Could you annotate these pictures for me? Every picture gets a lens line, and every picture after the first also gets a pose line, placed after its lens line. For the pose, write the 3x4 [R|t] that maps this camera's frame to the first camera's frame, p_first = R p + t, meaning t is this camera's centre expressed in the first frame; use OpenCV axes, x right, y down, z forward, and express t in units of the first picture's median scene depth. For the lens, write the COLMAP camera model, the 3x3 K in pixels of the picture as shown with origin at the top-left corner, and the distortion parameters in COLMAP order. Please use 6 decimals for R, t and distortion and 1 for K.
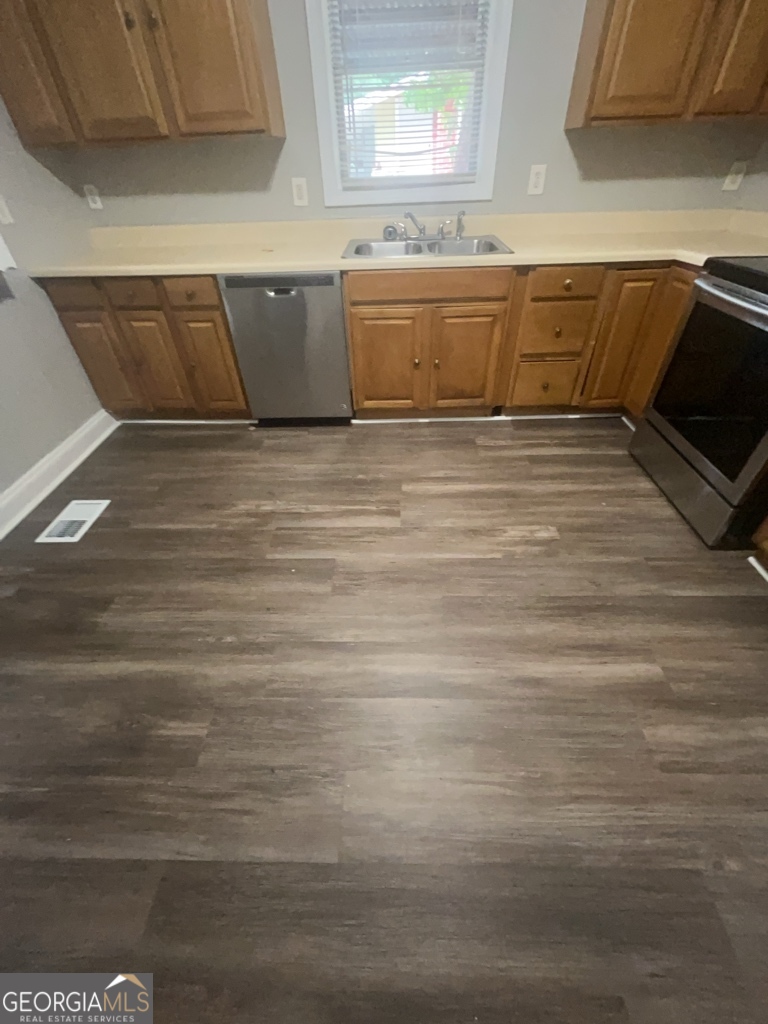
lens RADIAL K [[414.7, 0, 385.7], [0, 414.7, 510.9], [0, 0, 1]] dist [-0.003874, 0.000580]
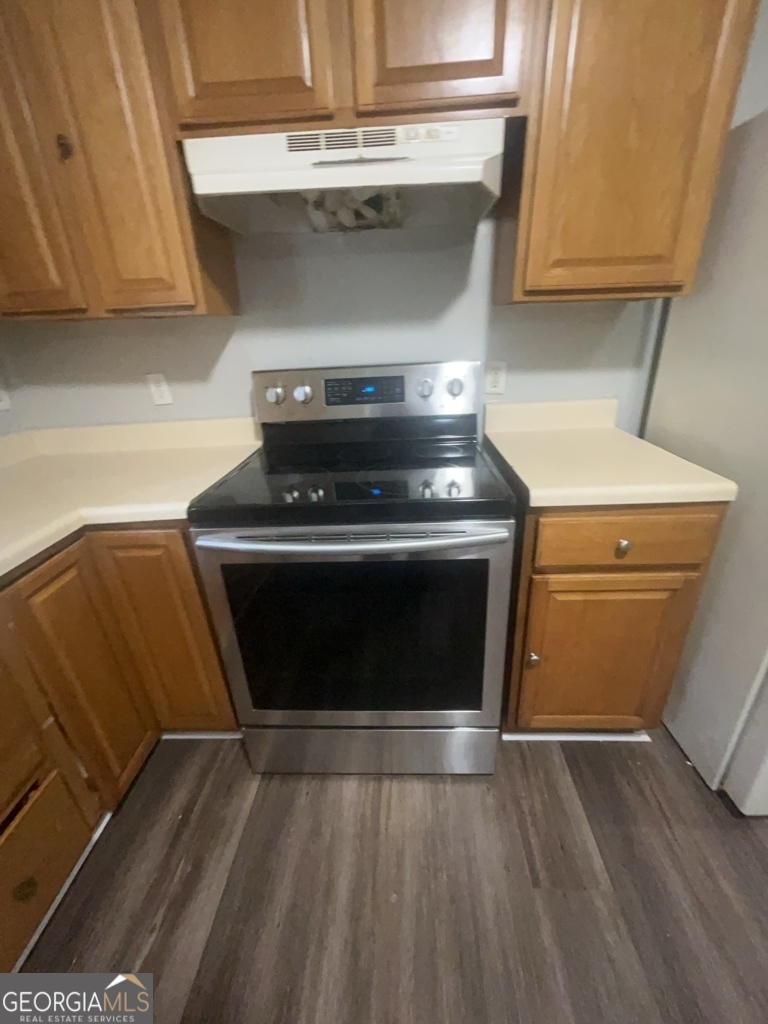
lens RADIAL K [[414.7, 0, 383.4], [0, 414.7, 513.5], [0, 0, 1]] dist [-0.003874, 0.000580]
pose [[0.027240, -0.362483, 0.931592, 0.190594], [0.678622, 0.690986, 0.249020, -0.440455], [-0.733983, 0.625416, 0.264811, 0.506915]]
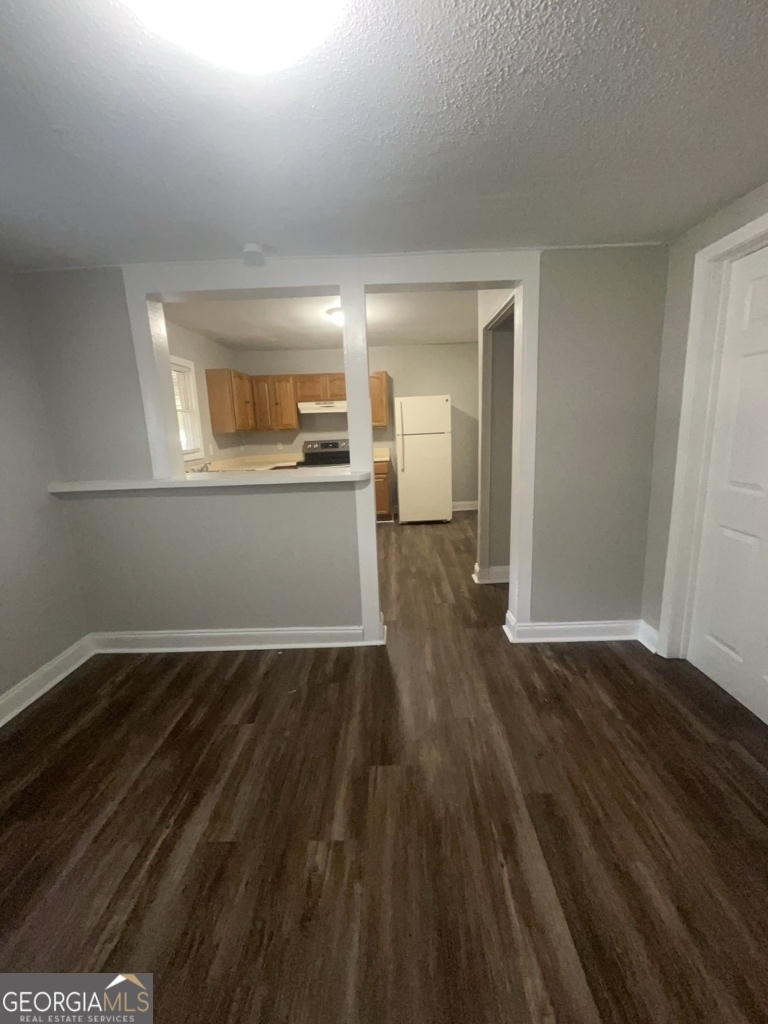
lens RADIAL K [[414.7, 0, 383.8], [0, 414.7, 517.1], [0, 0, 1]] dist [-0.003874, 0.000580]
pose [[0.002791, -0.183309, 0.983051, -2.030390], [0.676893, 0.723953, 0.133073, -0.204482], [-0.736077, 0.665049, 0.126101, 0.273633]]
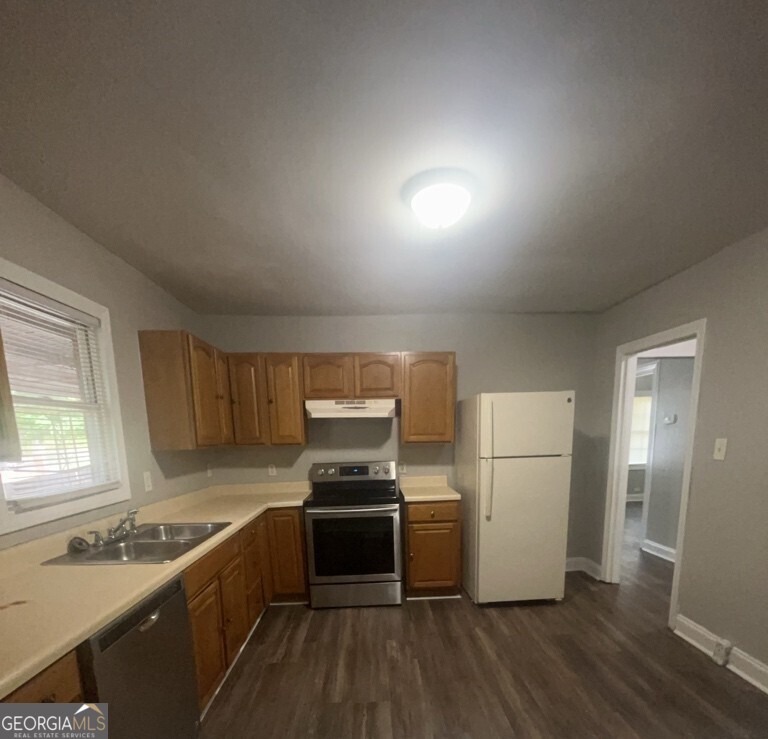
lens RADIAL K [[412.4, 0, 383.0], [0, 412.4, 515.6], [0, 0, 1]] dist [-0.015471, -0.000410]
pose [[-0.050172, -0.156112, 0.986464, -0.911996], [0.664780, 0.731899, 0.149637, -0.473209], [-0.745353, 0.663289, 0.067059, 0.495751]]
